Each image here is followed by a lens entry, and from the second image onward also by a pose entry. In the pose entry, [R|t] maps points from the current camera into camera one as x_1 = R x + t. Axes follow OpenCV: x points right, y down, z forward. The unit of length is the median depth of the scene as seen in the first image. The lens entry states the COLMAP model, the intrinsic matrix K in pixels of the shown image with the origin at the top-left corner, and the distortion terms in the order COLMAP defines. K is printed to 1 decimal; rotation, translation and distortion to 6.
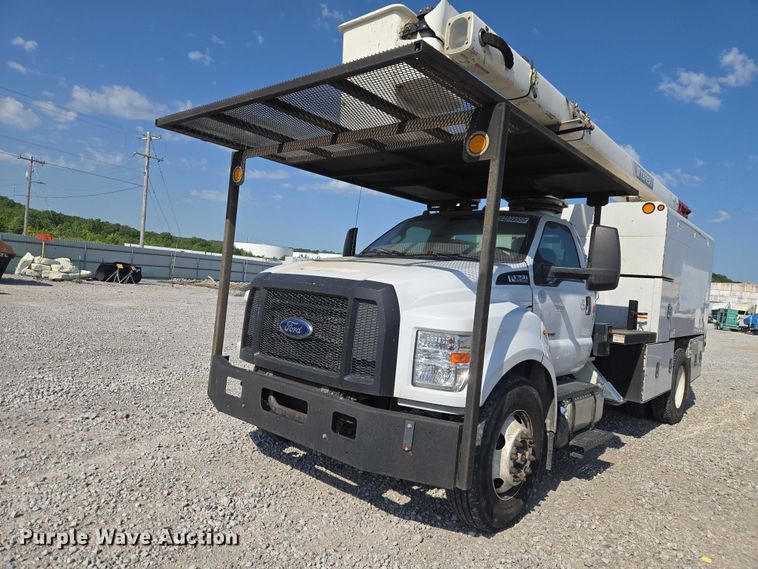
lens RADIAL K [[508.8, 0, 378.2], [0, 508.8, 288.4], [0, 0, 1]] dist [0.080530, -0.077245]
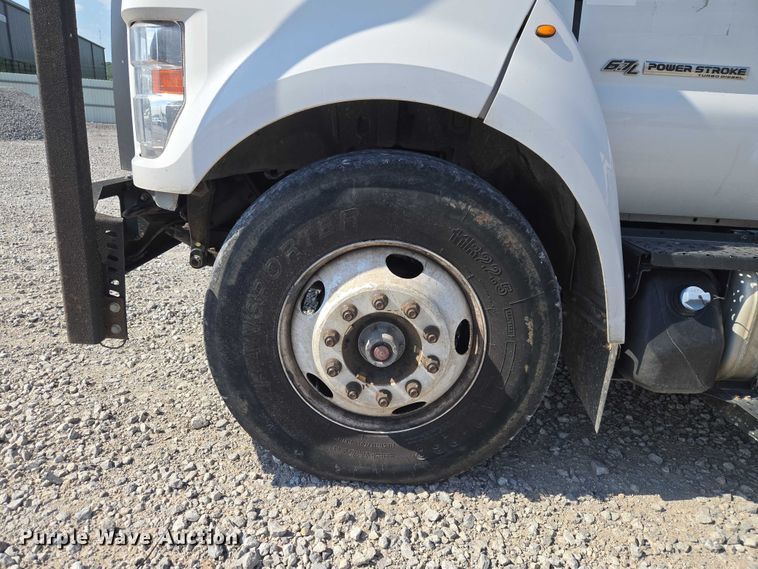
lens RADIAL K [[509.5, 0, 380.2], [0, 509.5, 291.8], [0, 0, 1]] dist [0.082705, -0.082228]
pose [[0.648782, 0.188885, -0.737159, 0.479956], [-0.009737, 0.970686, 0.240153, 0.151562], [0.760912, -0.148629, 0.631603, 0.622632]]
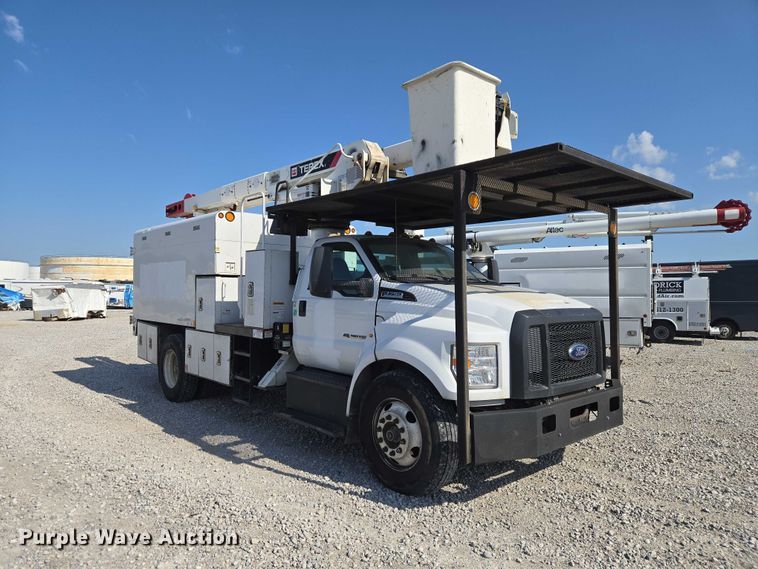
lens RADIAL K [[508.8, 0, 378.2], [0, 508.8, 288.4], [0, 0, 1]] dist [0.080530, -0.077245]
pose [[0.122899, -0.079028, 0.989268, -1.236839], [0.013768, 0.996864, 0.077925, -0.155025], [-0.992324, 0.004043, 0.123602, 1.125463]]
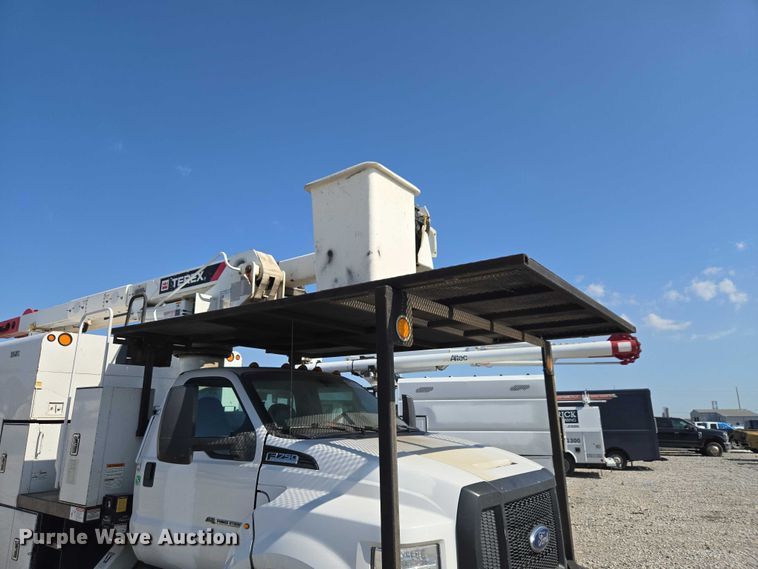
lens RADIAL K [[509.5, 0, 380.2], [0, 509.5, 291.8], [0, 0, 1]] dist [0.082705, -0.082228]
pose [[-0.083879, 0.150603, 0.985029, -0.944579], [0.005354, 0.988567, -0.150688, -0.185616], [-0.996462, -0.007365, -0.083727, 1.153008]]
